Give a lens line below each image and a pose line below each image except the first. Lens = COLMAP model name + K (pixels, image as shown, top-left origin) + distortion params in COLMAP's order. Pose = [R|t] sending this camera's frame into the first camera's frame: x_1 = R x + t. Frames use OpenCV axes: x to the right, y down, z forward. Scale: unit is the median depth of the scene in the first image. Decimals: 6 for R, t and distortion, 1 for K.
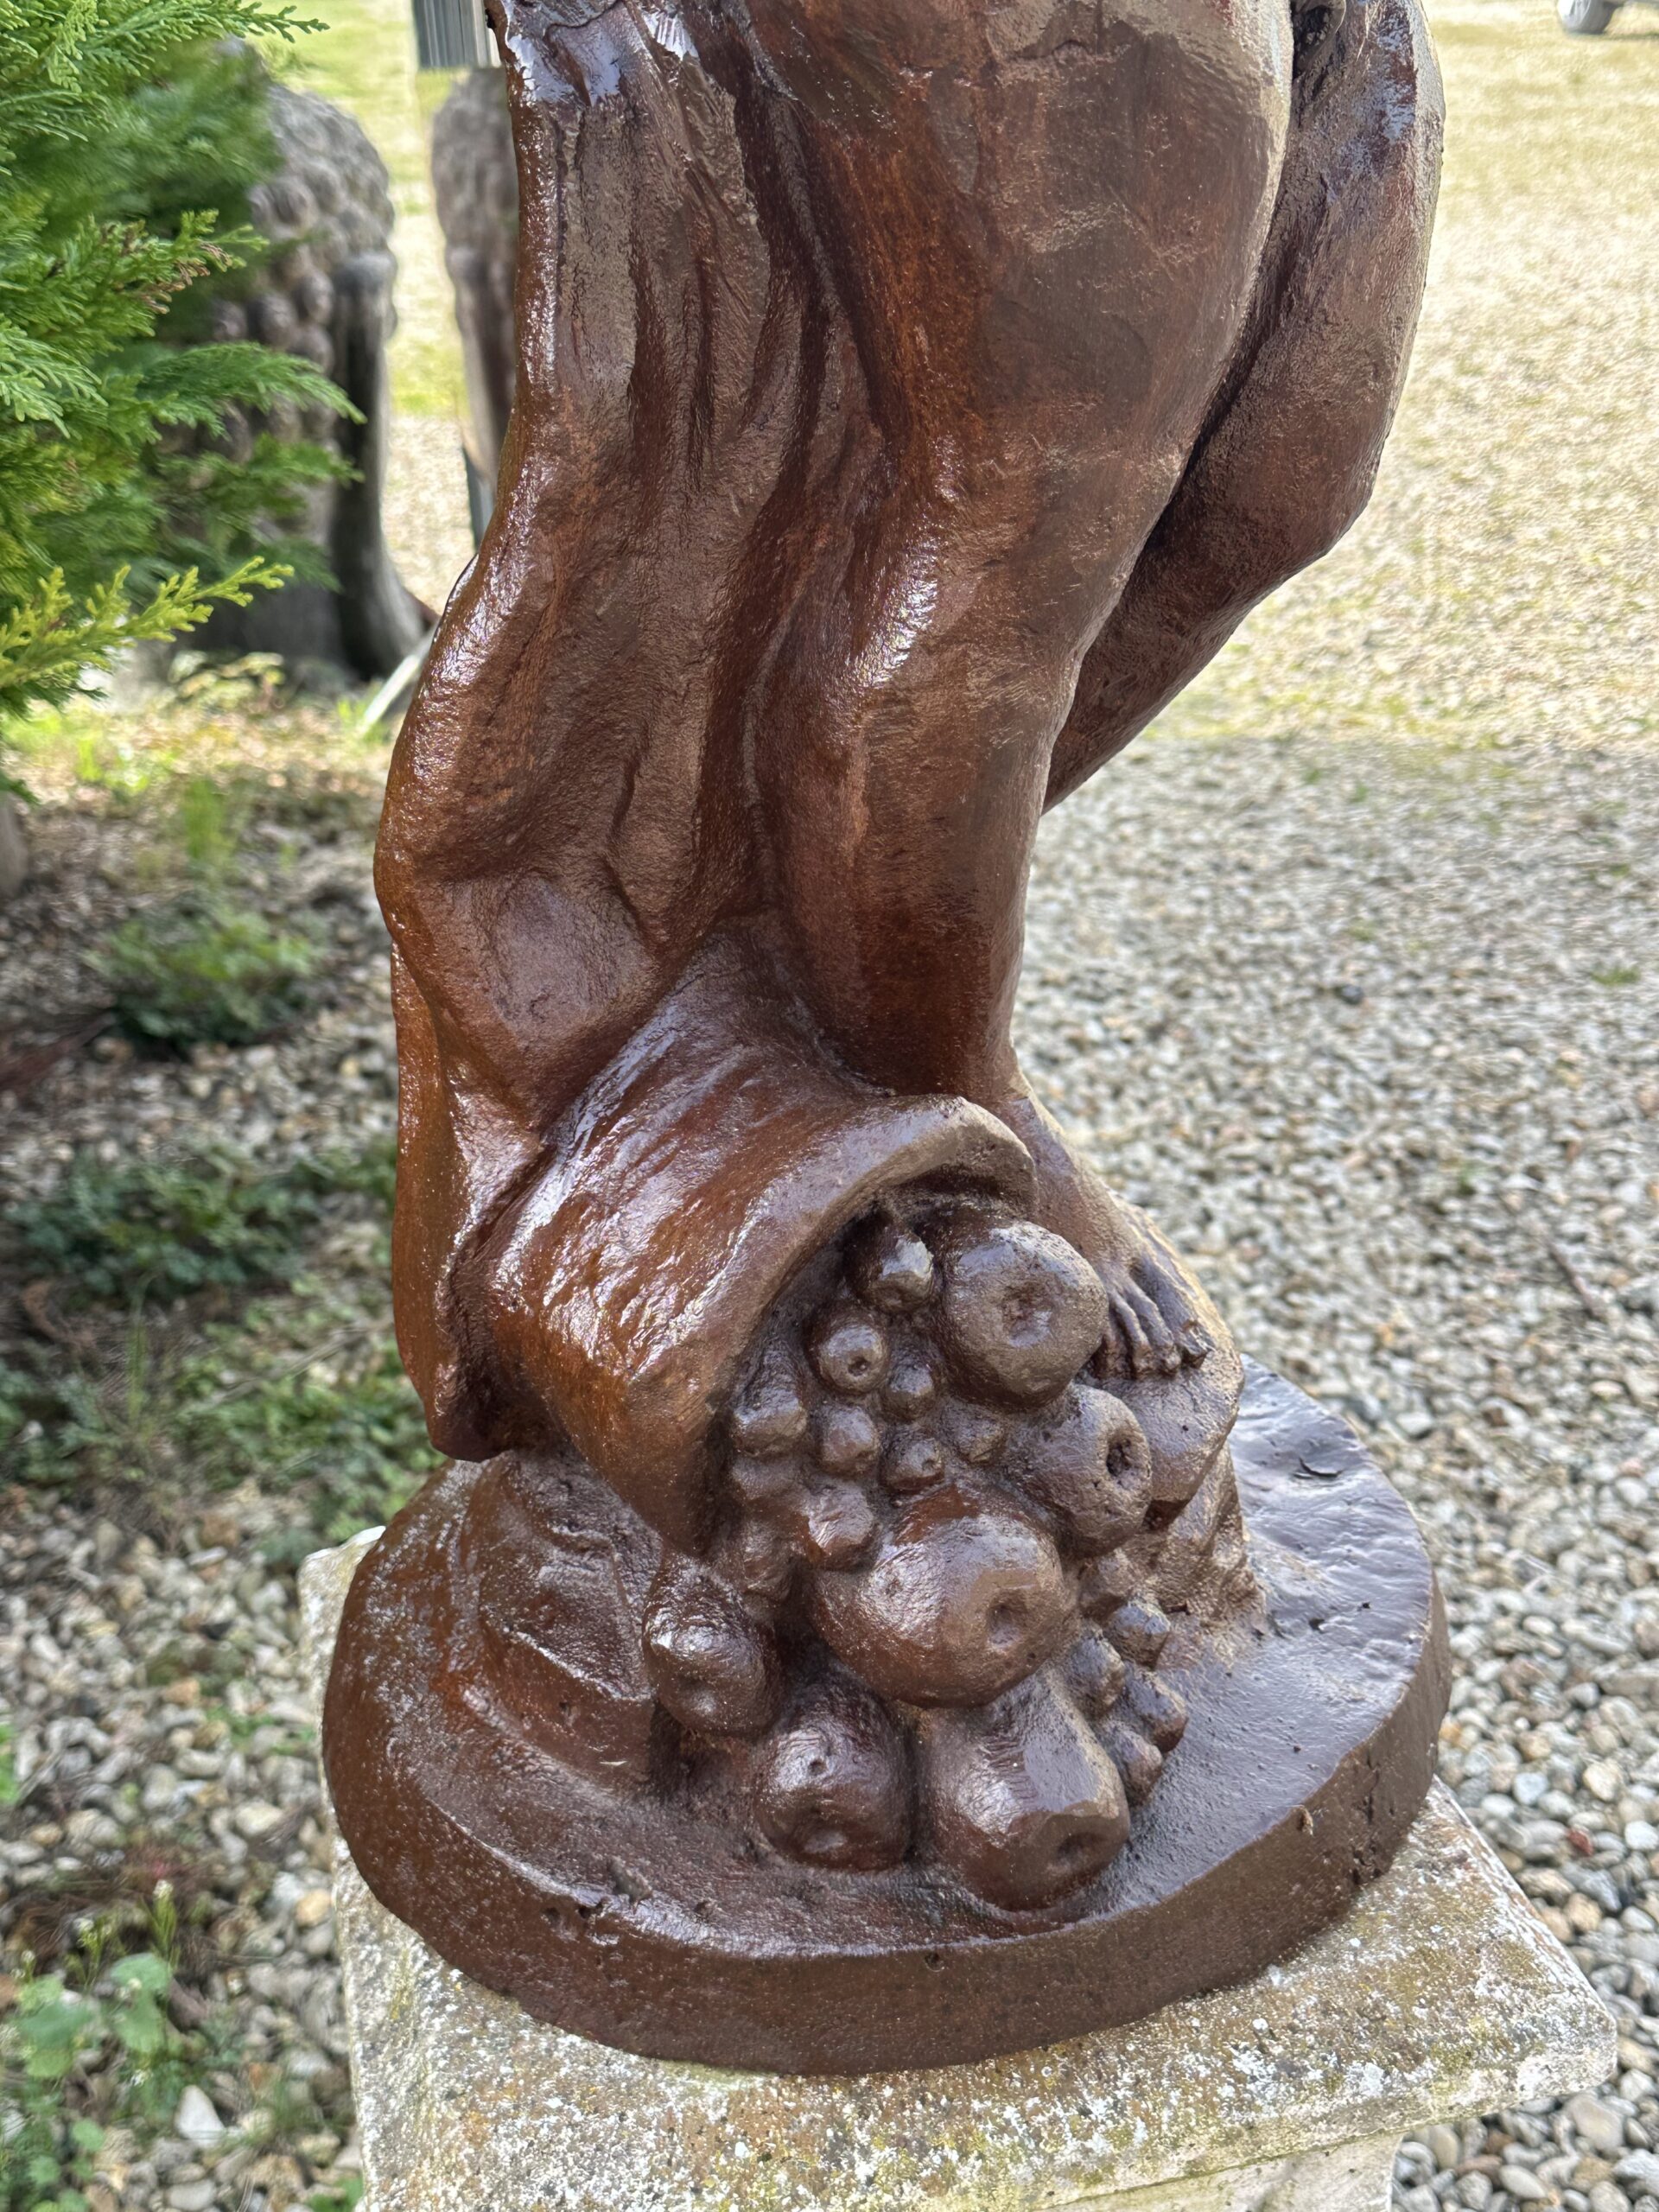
lens RADIAL K [[2646.5, 0, 819.8], [0, 2646.5, 1089.5], [0, 0, 1]] dist [0.084070, 0.000000]
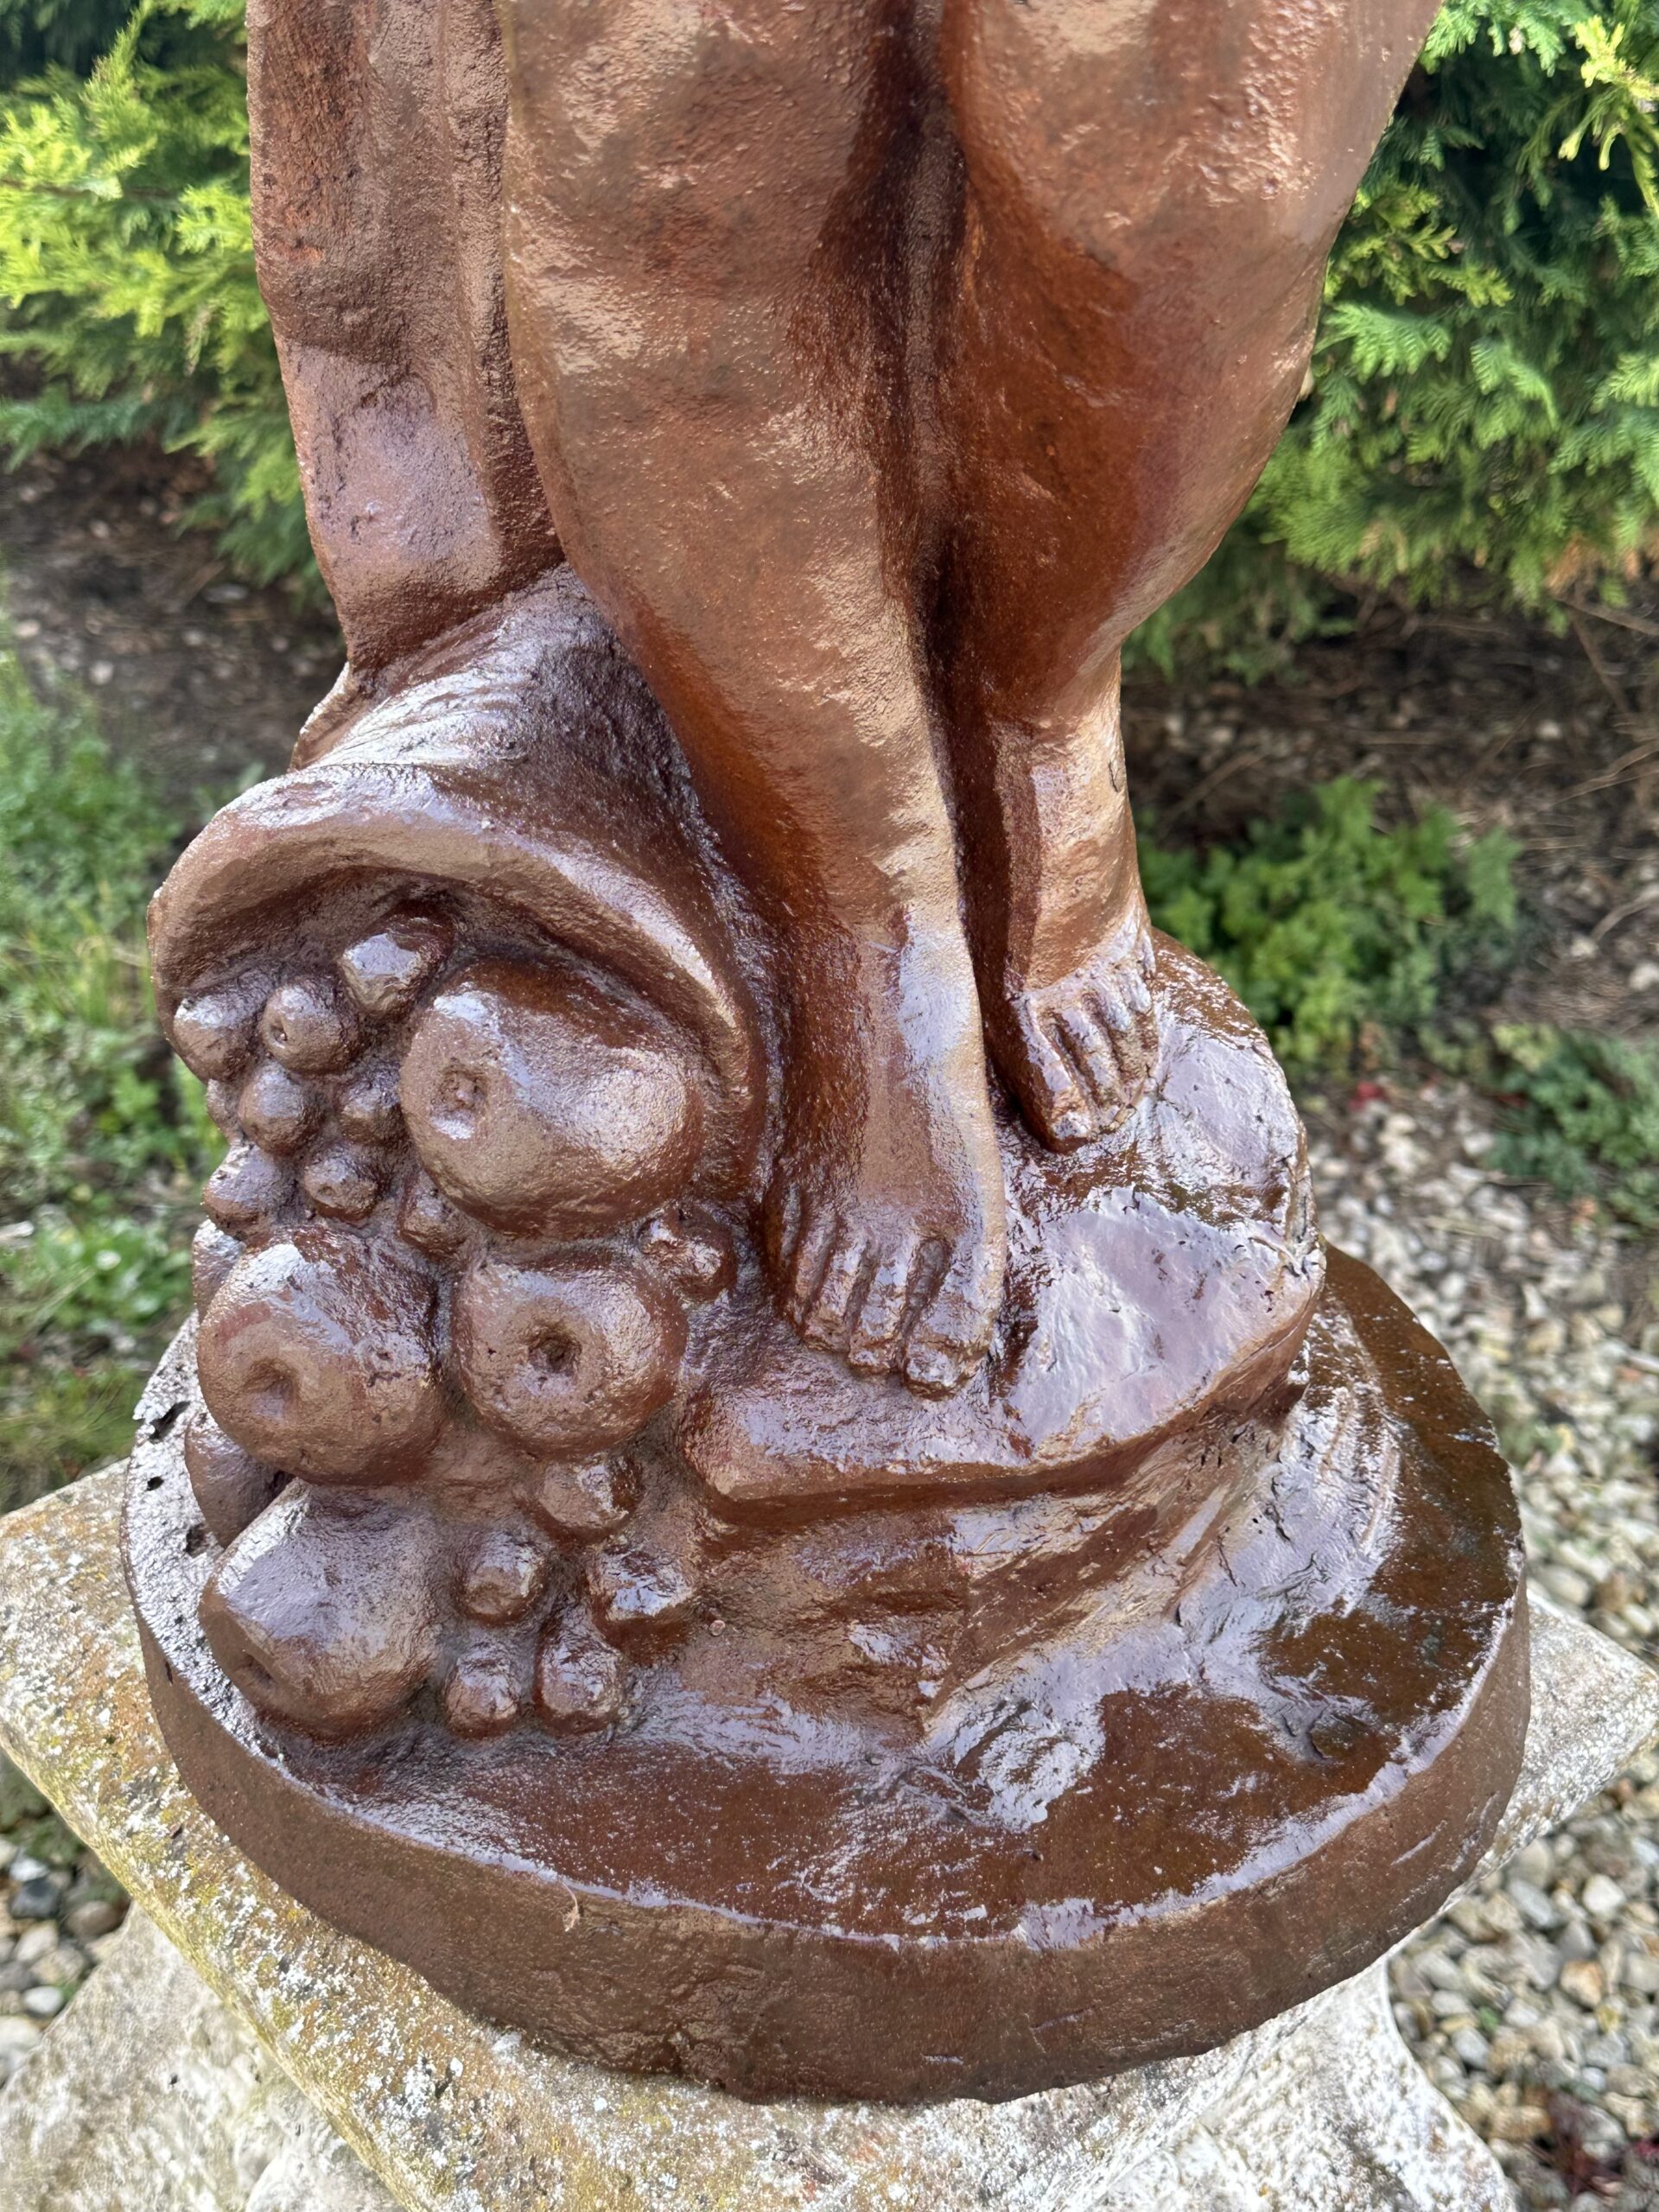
lens RADIAL K [[2646.5, 0, 831.5], [0, 2646.5, 1104.3], [0, 0, 1]] dist [0.084070, 0.000000]
pose [[0.471457, 0.485138, -0.736458, 0.676556], [-0.394480, 0.862899, 0.315897, -0.195868], [0.788742, 0.141586, 0.598196, 0.583854]]
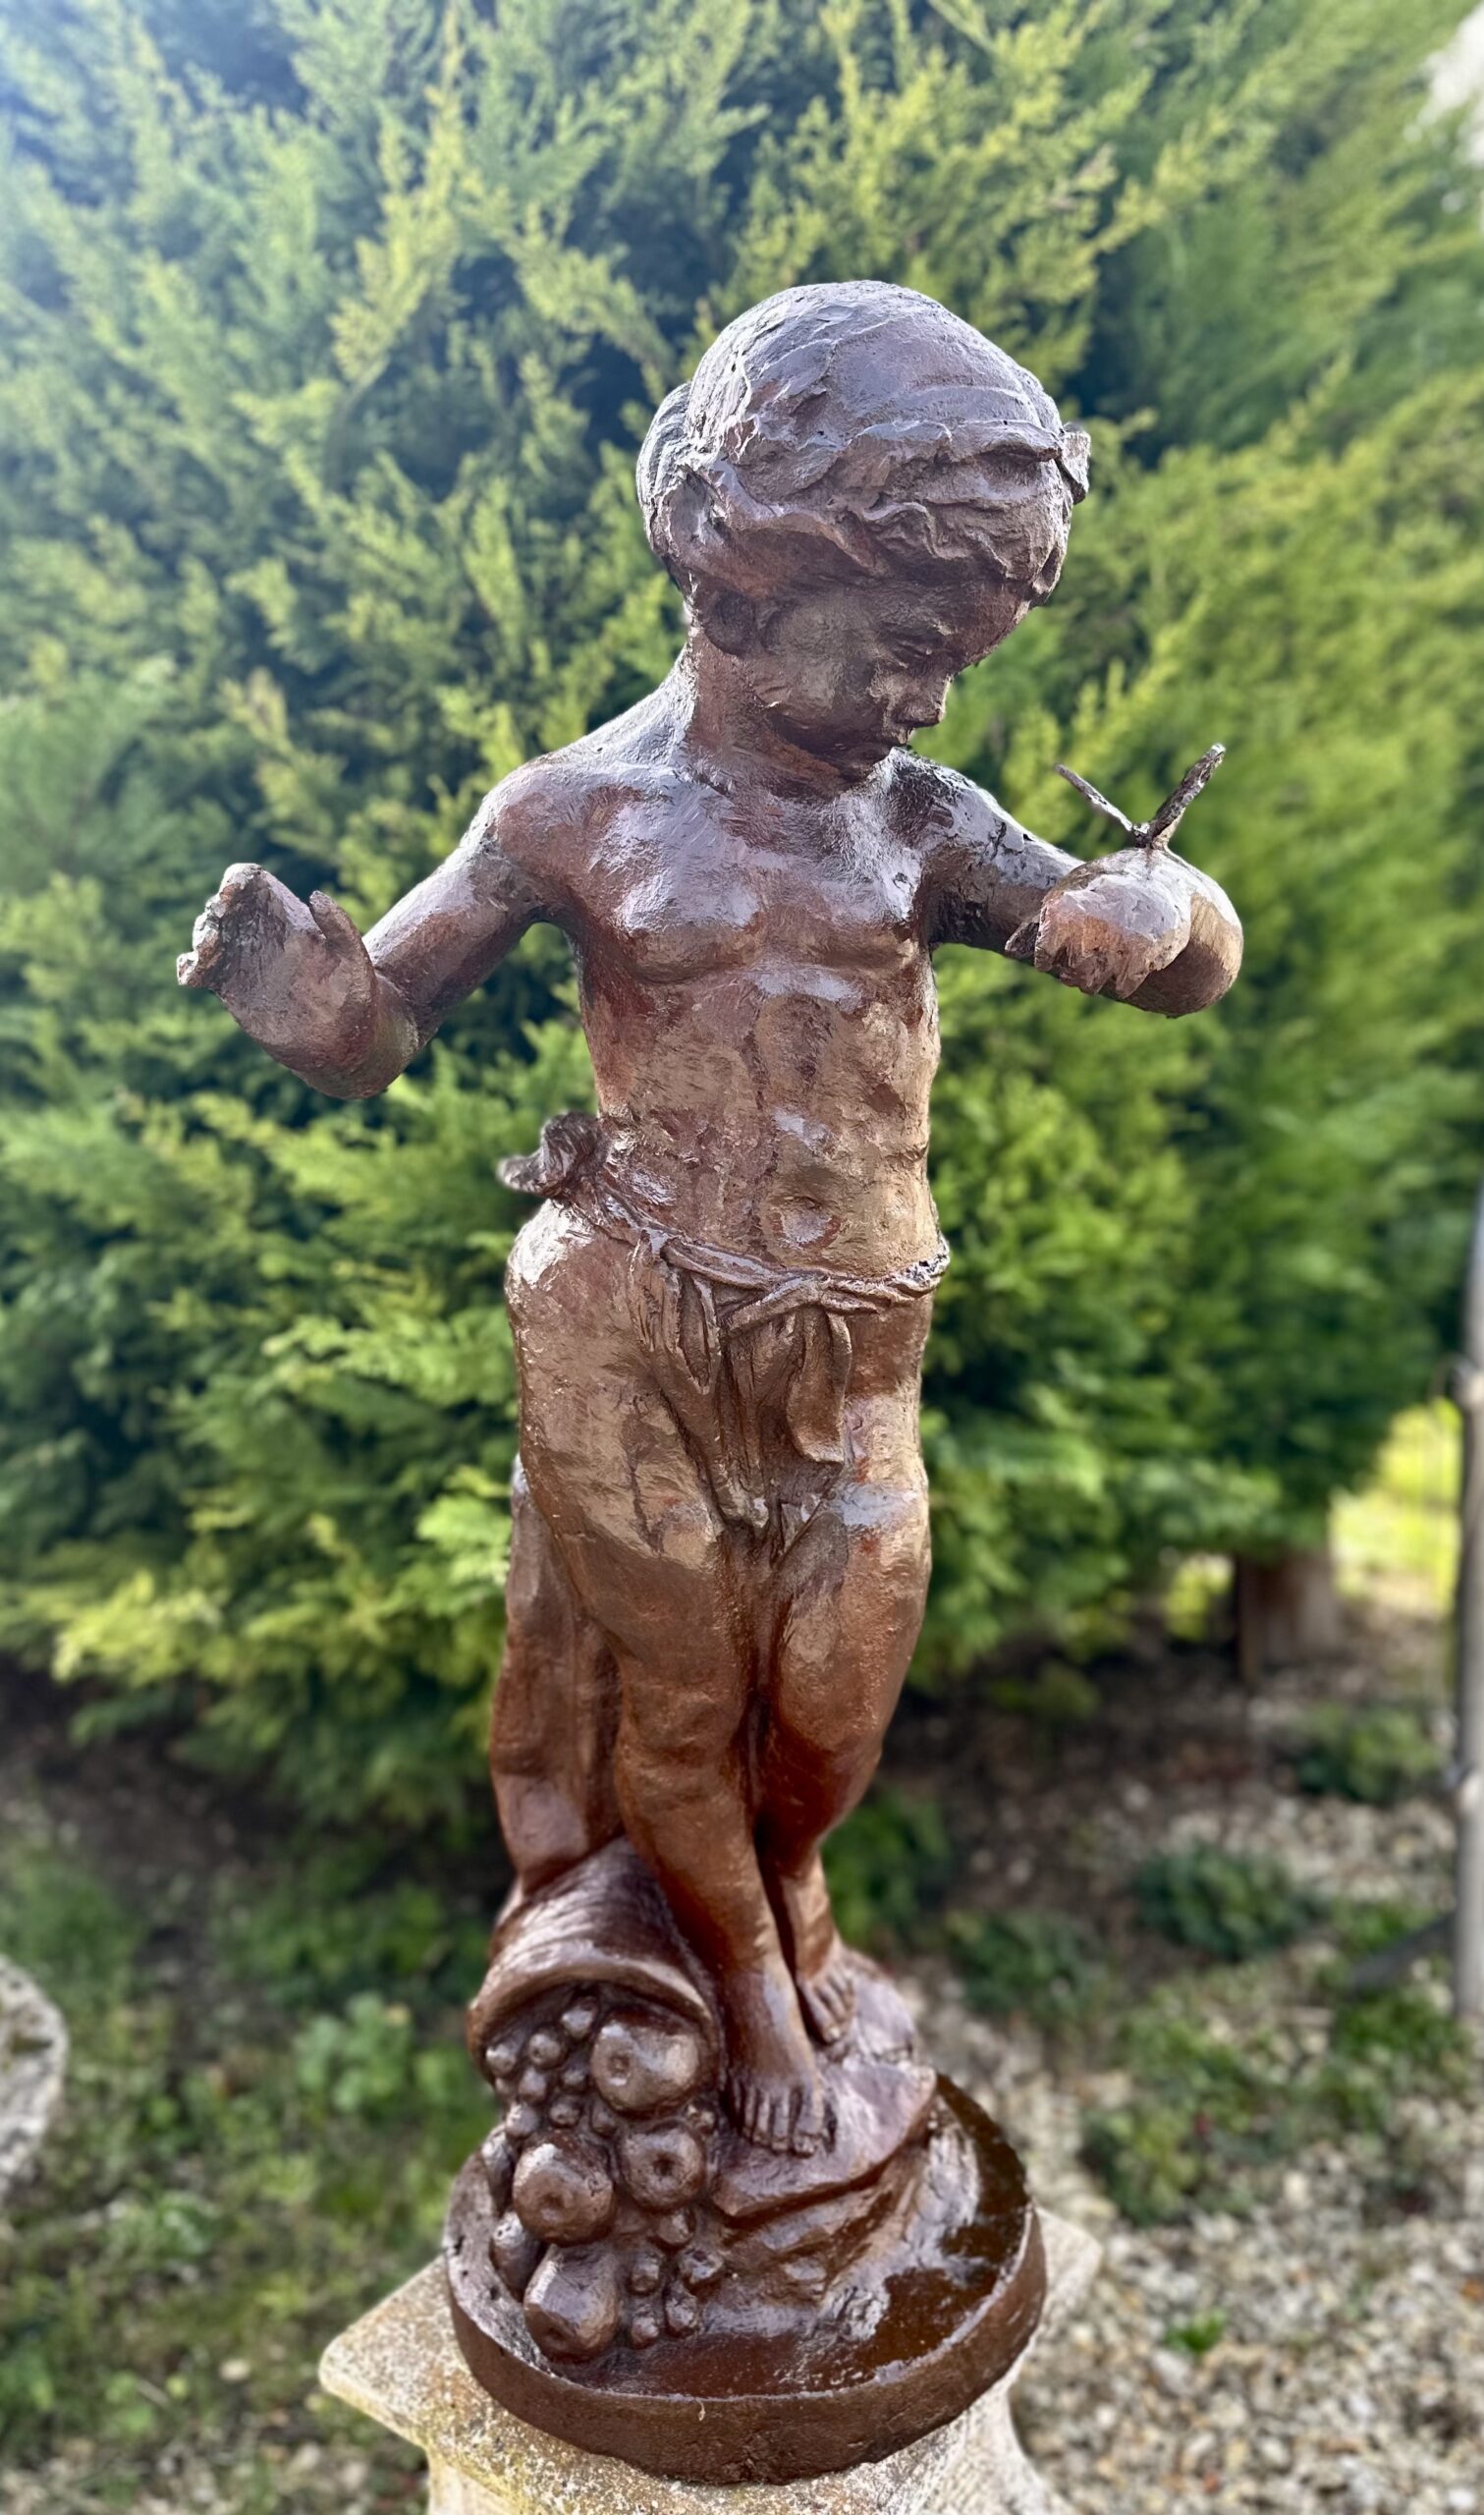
lens RADIAL K [[1819.6, 0, 794.2], [0, 1819.6, 1291.2], [0, 0, 1]] dist [0.055726, -0.068678]
pose [[0.663093, 0.132962, -0.736634, 1.097571], [-0.291033, 0.952465, -0.090059, -0.388294], [0.689643, 0.274102, 0.670269, -0.042071]]
